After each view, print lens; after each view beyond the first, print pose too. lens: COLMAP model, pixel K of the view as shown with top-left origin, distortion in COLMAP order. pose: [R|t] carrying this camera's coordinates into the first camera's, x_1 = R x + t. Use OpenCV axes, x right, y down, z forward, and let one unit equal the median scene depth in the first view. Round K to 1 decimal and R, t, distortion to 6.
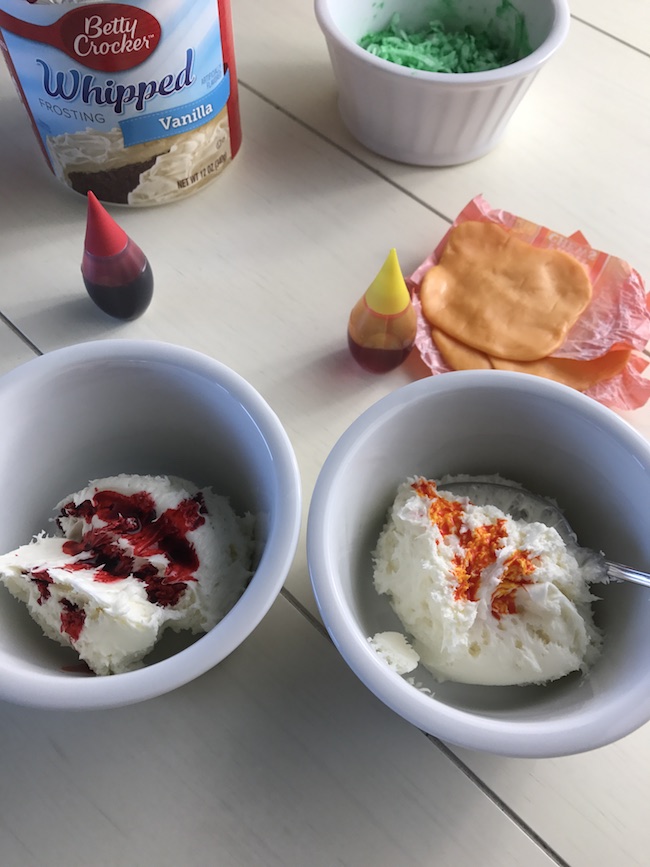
lens RADIAL K [[825.1, 0, 309.2], [0, 825.1, 430.2], [0, 0, 1]] dist [0.052304, -0.005800]
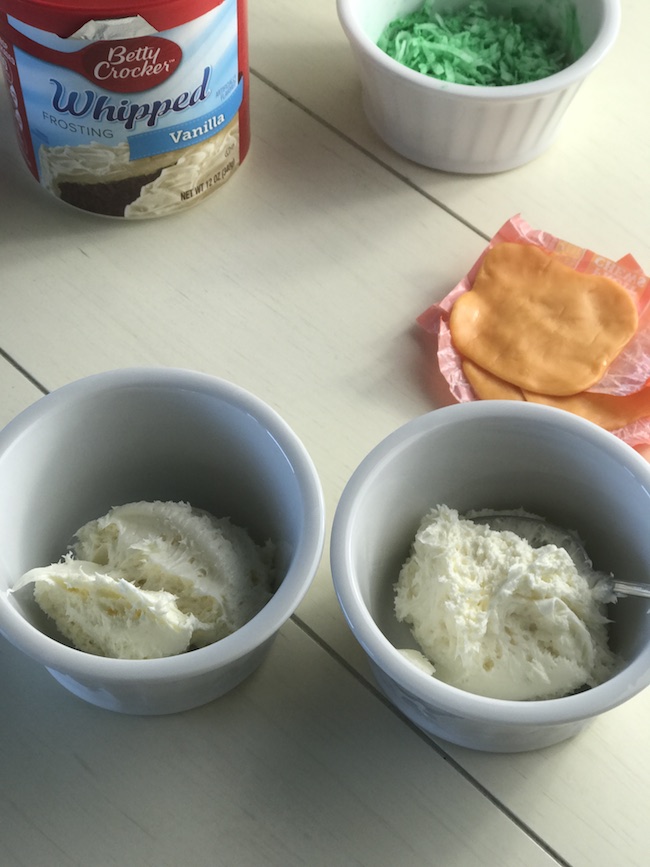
lens RADIAL K [[1457.0, 0, 324.6], [0, 1457.0, 434.8], [0, 0, 1]] dist [-0.006174, 0.000000]
pose [[0.999838, 0.011562, 0.013788, -0.027007], [-0.010540, 0.997343, -0.072079, 0.081988], [-0.014584, 0.071922, 0.997304, -0.633428]]
